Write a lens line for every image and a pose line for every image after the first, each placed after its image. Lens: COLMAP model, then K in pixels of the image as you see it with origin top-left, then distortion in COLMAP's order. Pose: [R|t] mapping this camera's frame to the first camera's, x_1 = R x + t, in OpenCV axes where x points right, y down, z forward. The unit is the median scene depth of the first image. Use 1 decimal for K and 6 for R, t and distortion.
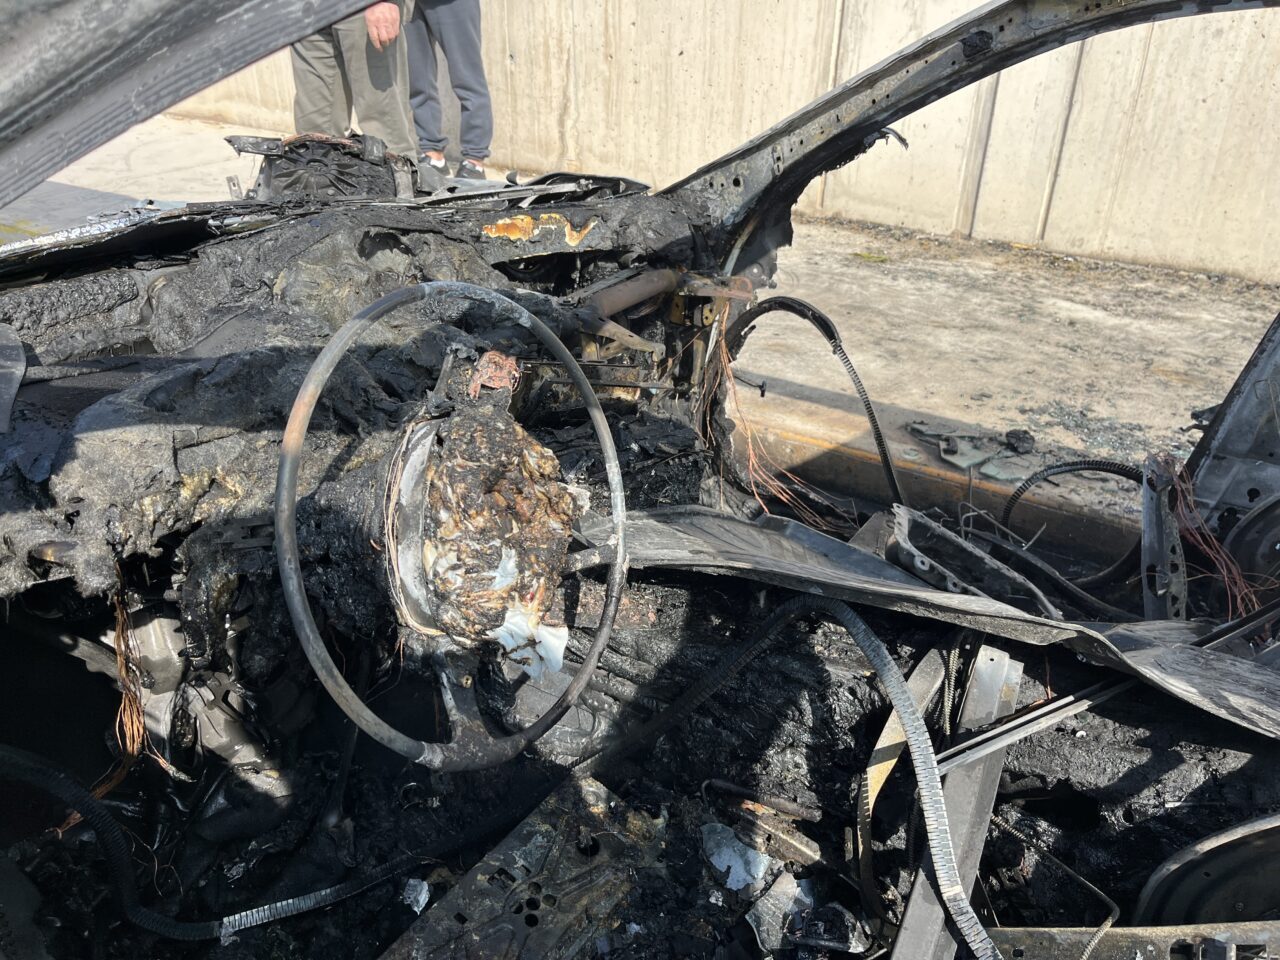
lens RADIAL K [[979.0, 0, 650.0], [0, 979.0, 478.7], [0, 0, 1]] dist [0.048741, -0.062203]
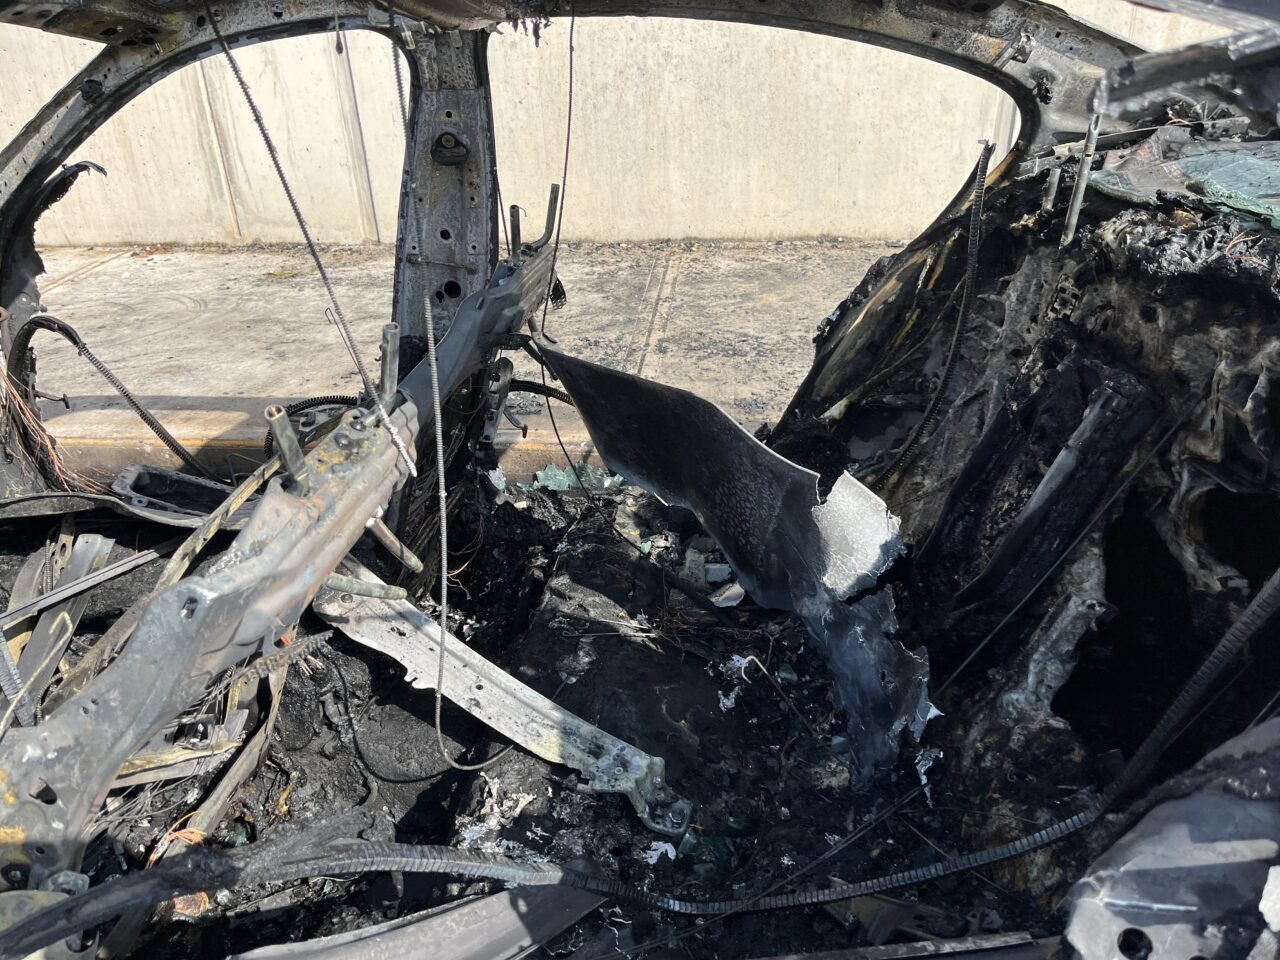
lens RADIAL K [[979.0, 0, 635.9], [0, 979.0, 484.7], [0, 0, 1]] dist [0.048741, -0.062203]
pose [[0.905743, -0.241791, 0.348089, 0.155120], [0.247422, 0.968476, 0.028925, 0.069269], [-0.344110, 0.059926, 0.937015, -0.147453]]
